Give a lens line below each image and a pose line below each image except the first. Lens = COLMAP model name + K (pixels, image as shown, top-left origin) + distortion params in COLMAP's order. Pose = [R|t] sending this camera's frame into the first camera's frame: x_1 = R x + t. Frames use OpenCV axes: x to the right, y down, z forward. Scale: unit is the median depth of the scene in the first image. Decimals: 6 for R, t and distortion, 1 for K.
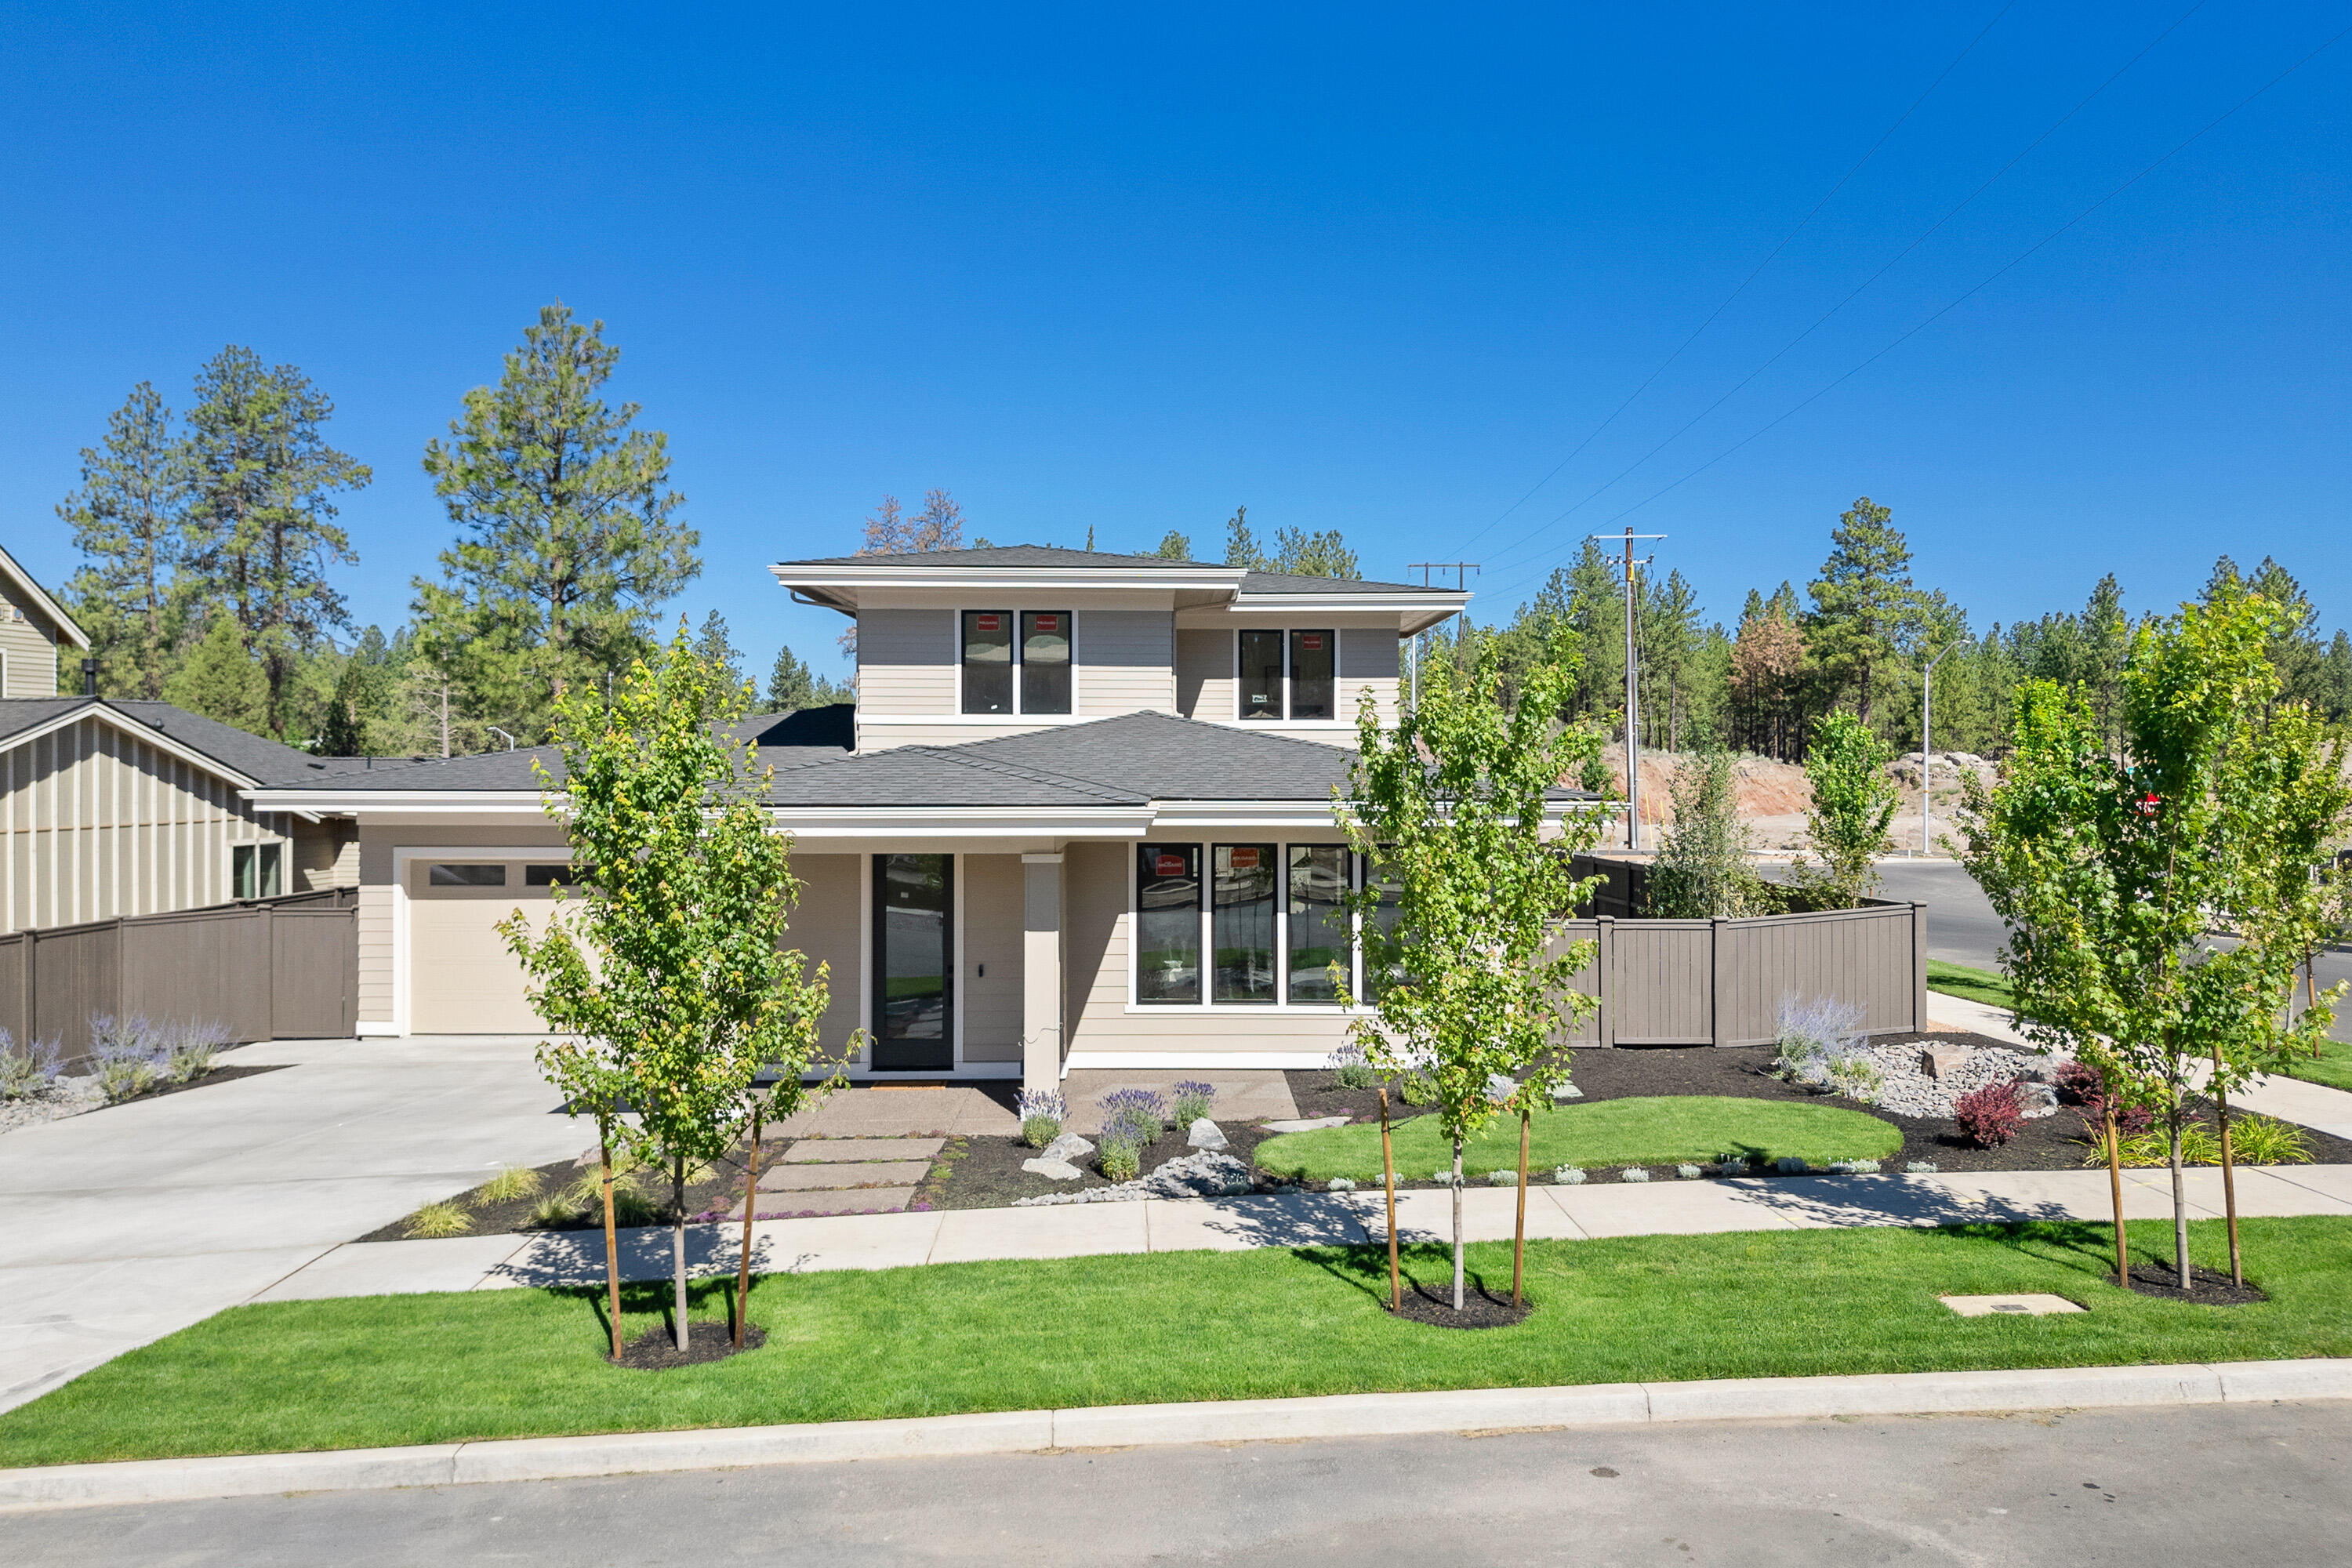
lens RADIAL K [[1644.2, 0, 1175.2], [0, 1644.2, 778.8], [0, 0, 1]] dist [0.016978, -0.028415]
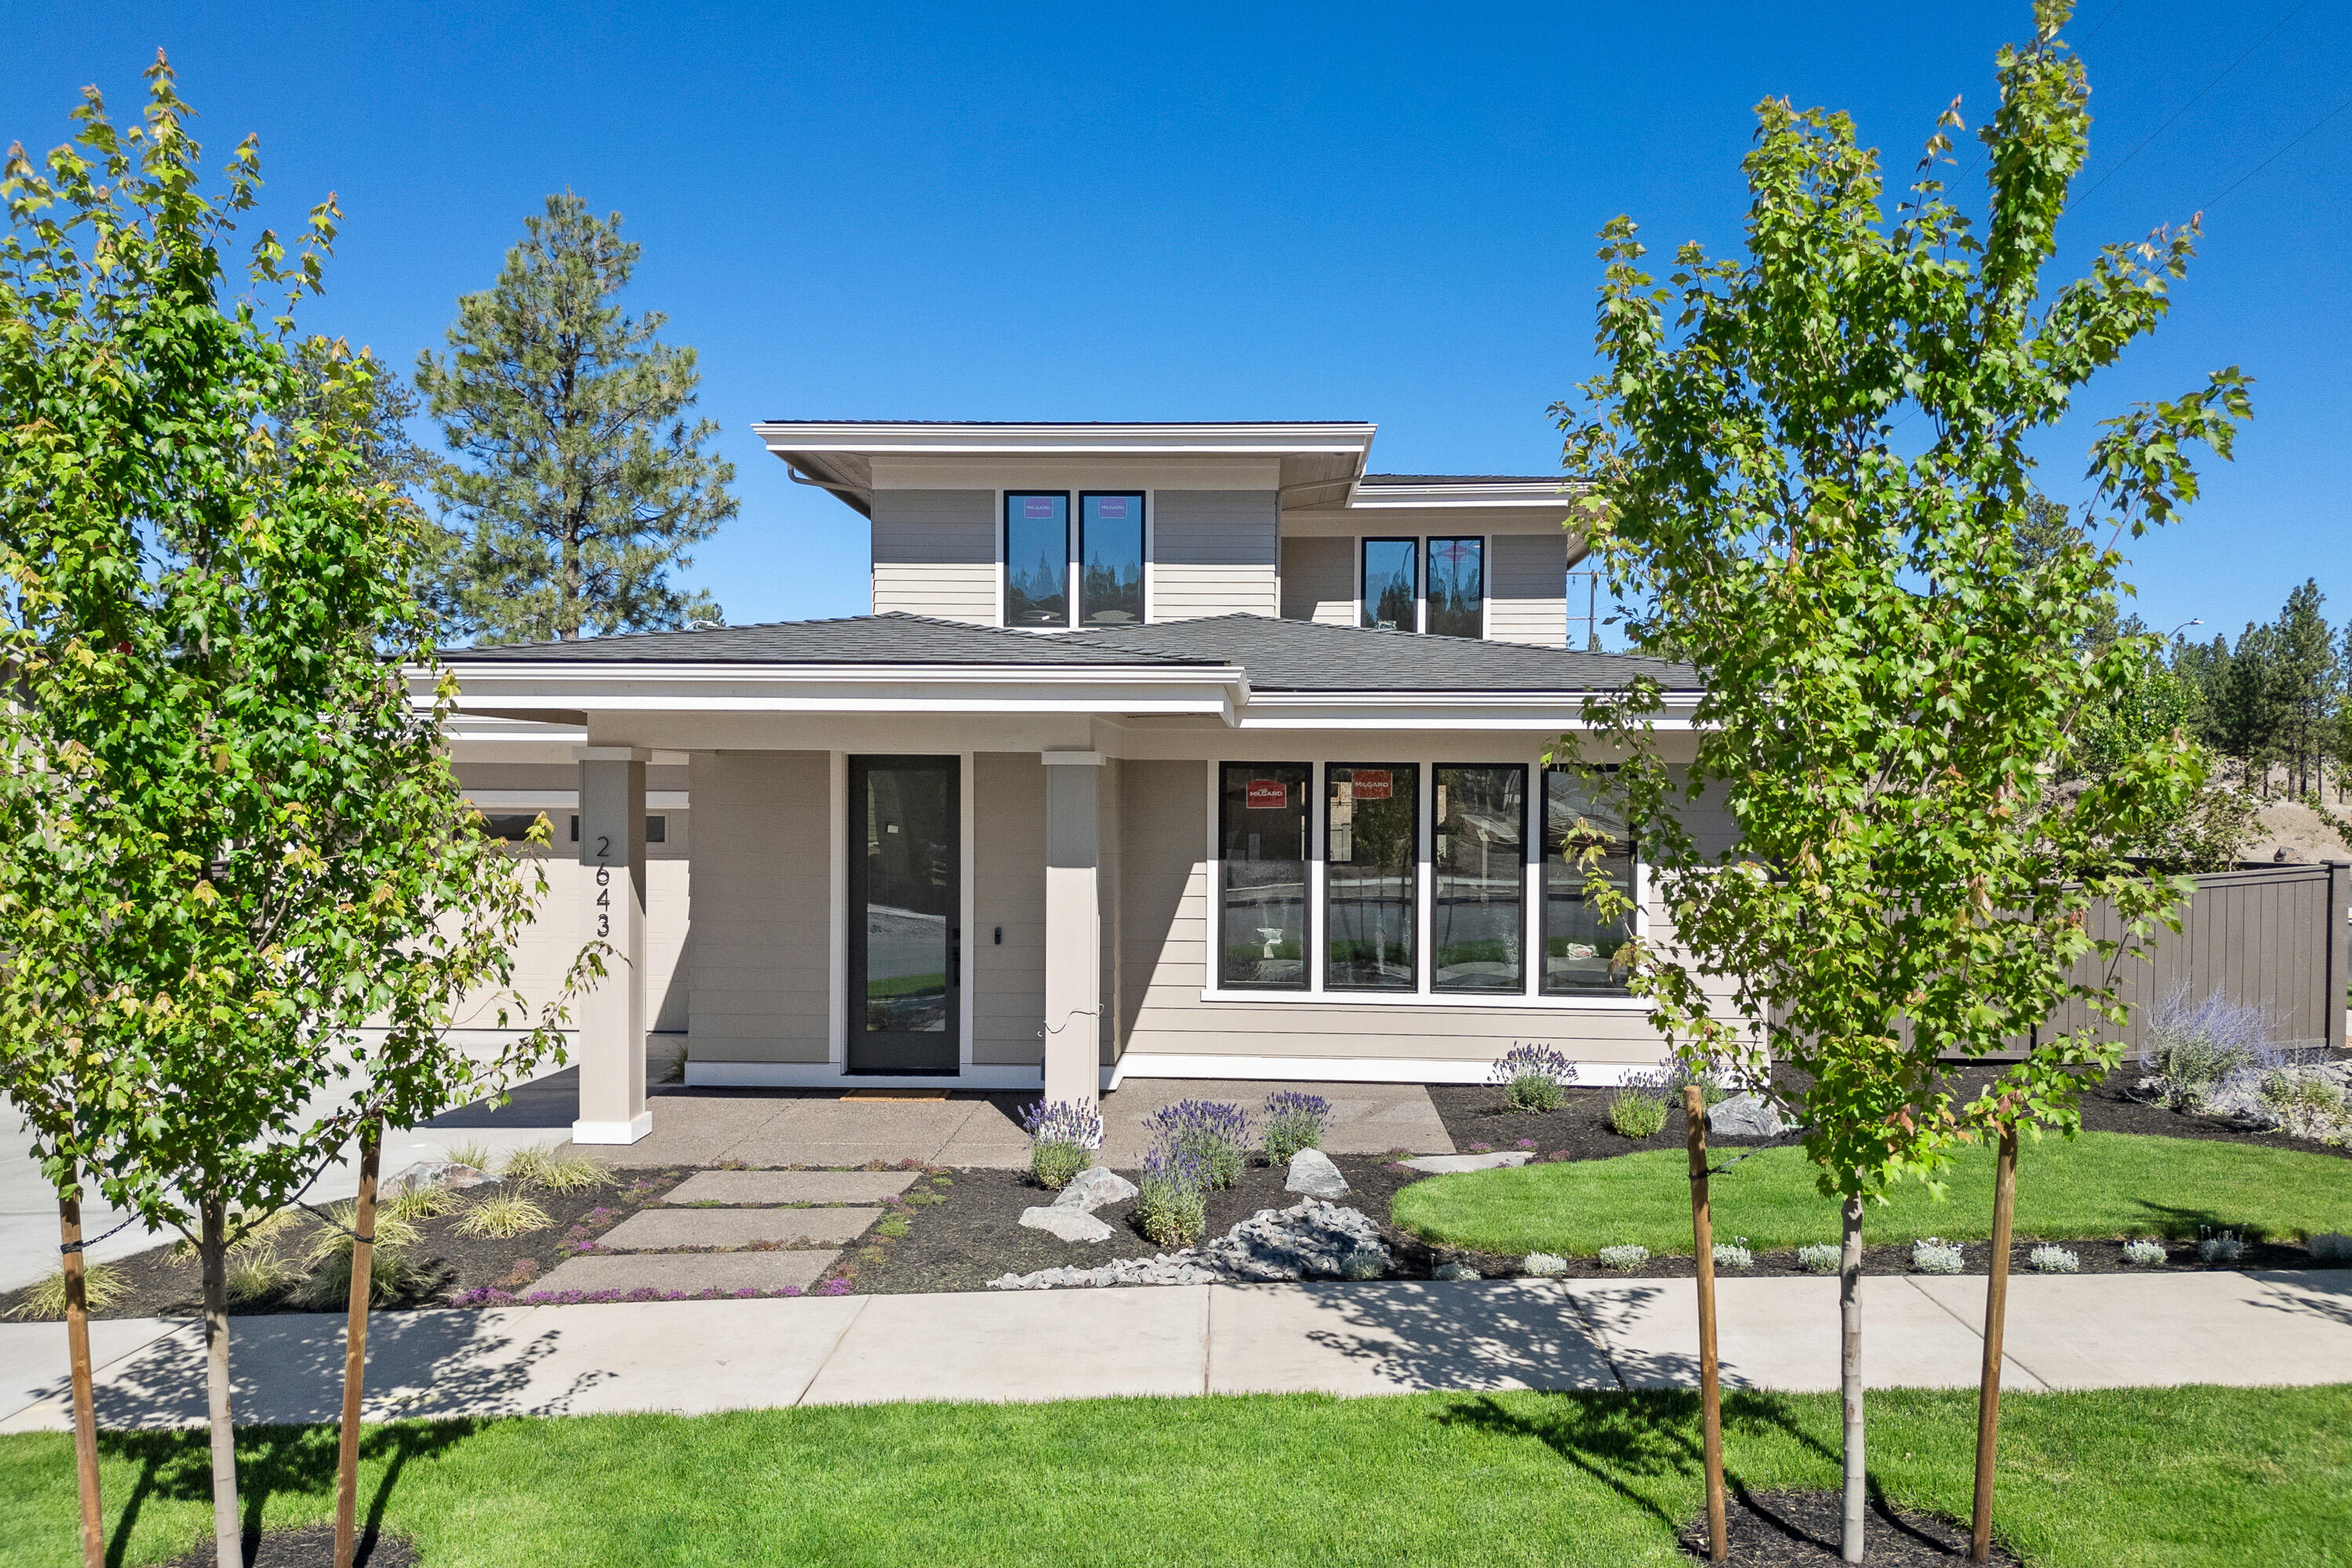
lens RADIAL K [[1644.2, 0, 1177.0], [0, 1644.2, 785.6], [0, 0, 1]] dist [0.016978, -0.028415]
pose [[0.997637, 0.003488, -0.068613, 0.008373], [-0.004690, 0.999838, -0.017377, 0.074509], [0.068542, 0.017657, 0.997492, 0.346201]]
